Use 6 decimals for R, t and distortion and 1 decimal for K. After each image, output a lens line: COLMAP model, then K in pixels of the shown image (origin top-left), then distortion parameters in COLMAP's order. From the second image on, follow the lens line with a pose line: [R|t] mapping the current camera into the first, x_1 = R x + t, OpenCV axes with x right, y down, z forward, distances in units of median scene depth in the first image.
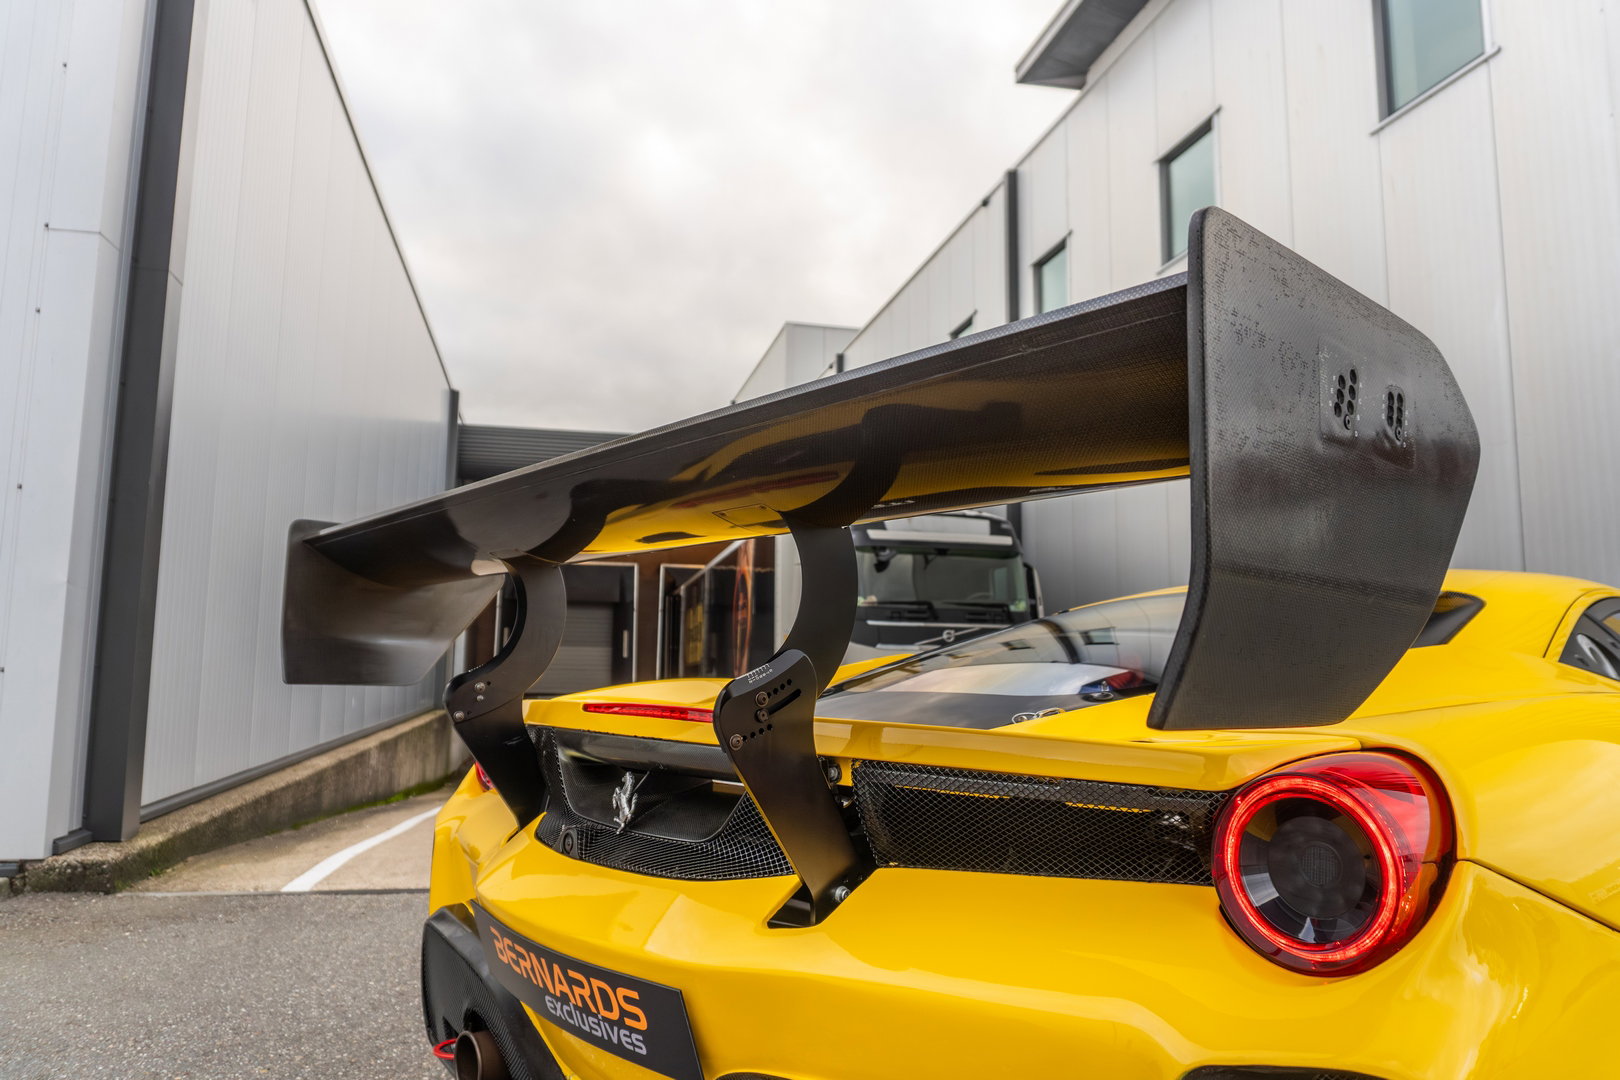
lens RADIAL K [[1091.1, 0, 810.0], [0, 1091.1, 540.0], [0, 0, 1]] dist [-0.019325, 0.001570]
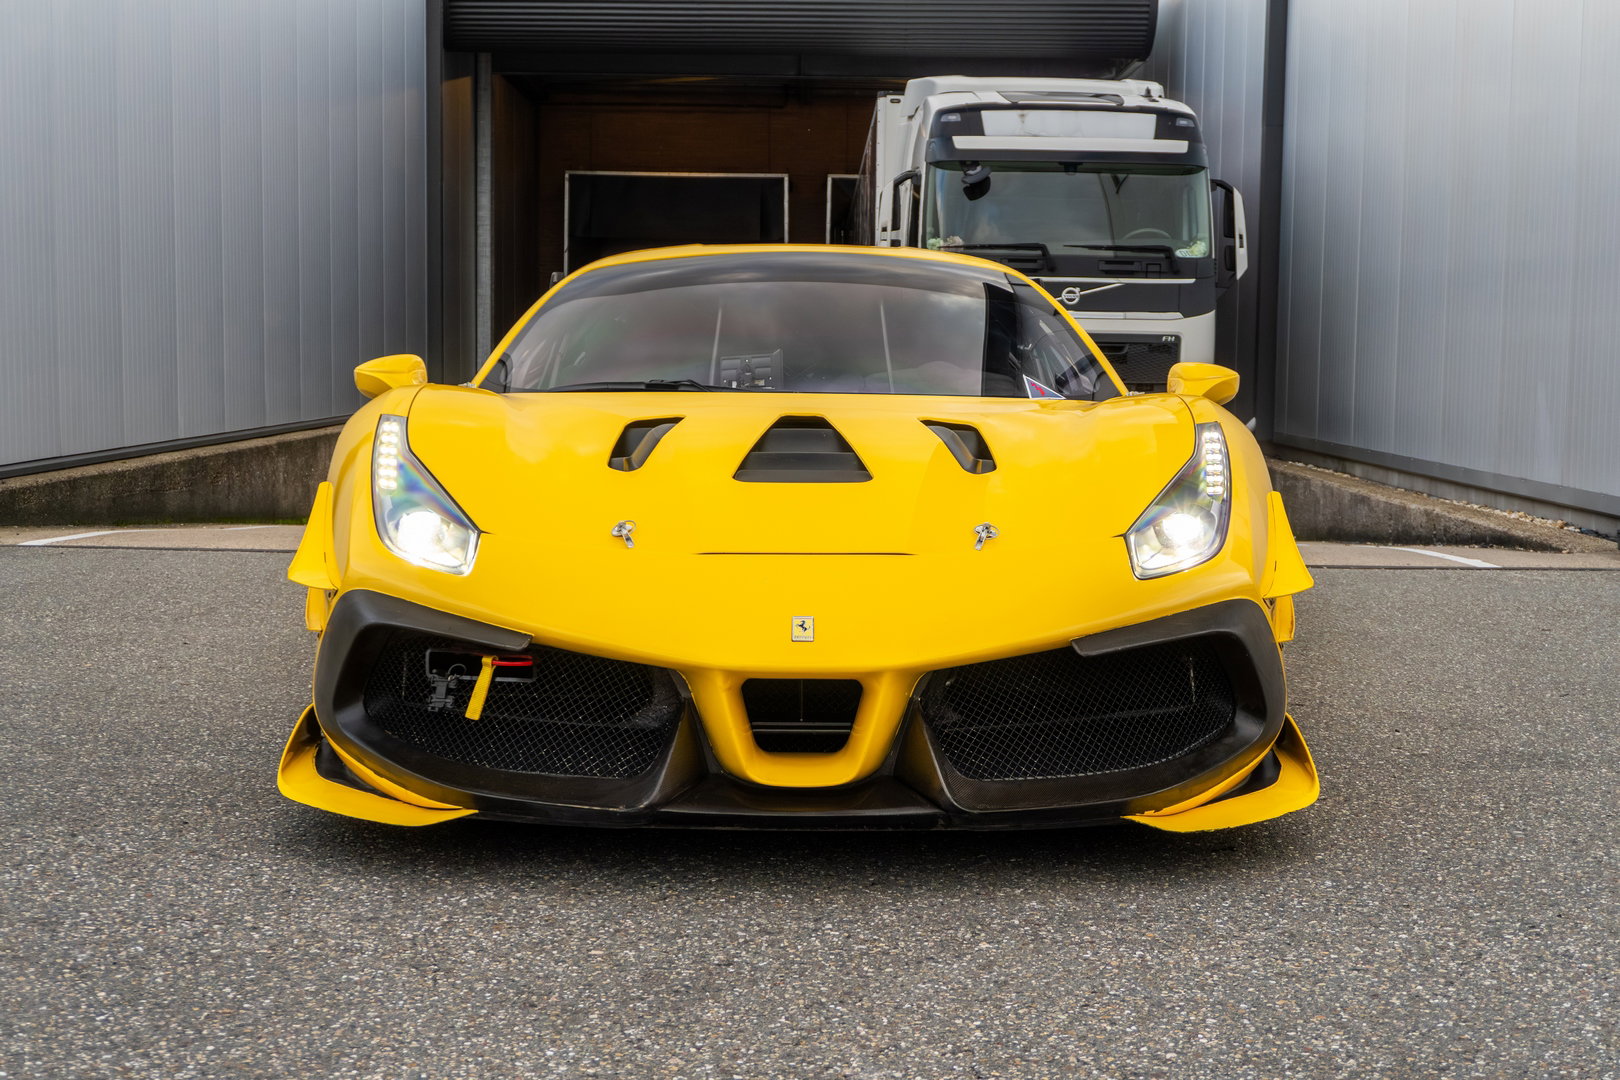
lens RADIAL K [[2105.1, 0, 810.0], [0, 2105.1, 540.0], [0, 0, 1]] dist [0.001311, -0.030181]
pose [[0.972601, 0.020753, -0.231551, 2.462145], [0.026750, 0.979402, 0.200139, -0.248823], [0.230935, -0.200849, 0.952013, -2.605150]]
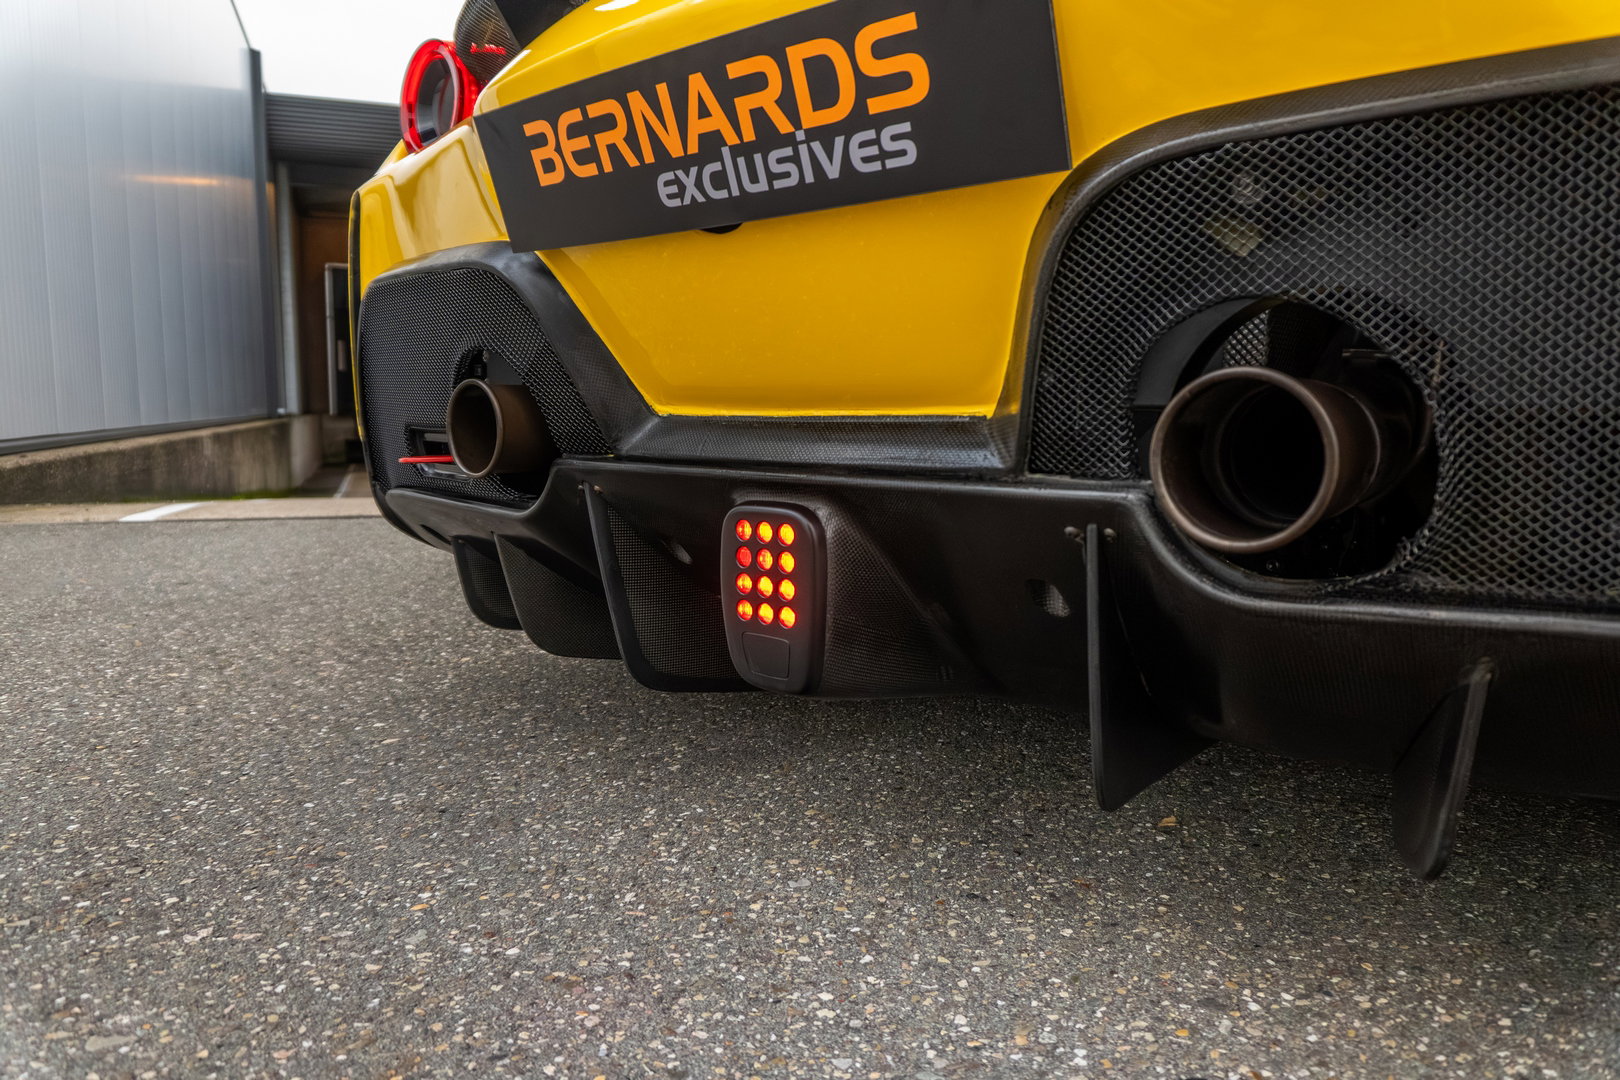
lens RADIAL K [[1091.1, 0, 810.0], [0, 1091.1, 540.0], [0, 0, 1]] dist [-0.019325, 0.001570]
pose [[0.990562, -0.023432, 0.135050, -0.234535], [-0.009173, 0.971738, 0.235884, 0.446387], [-0.136761, -0.234897, 0.962351, 0.383261]]
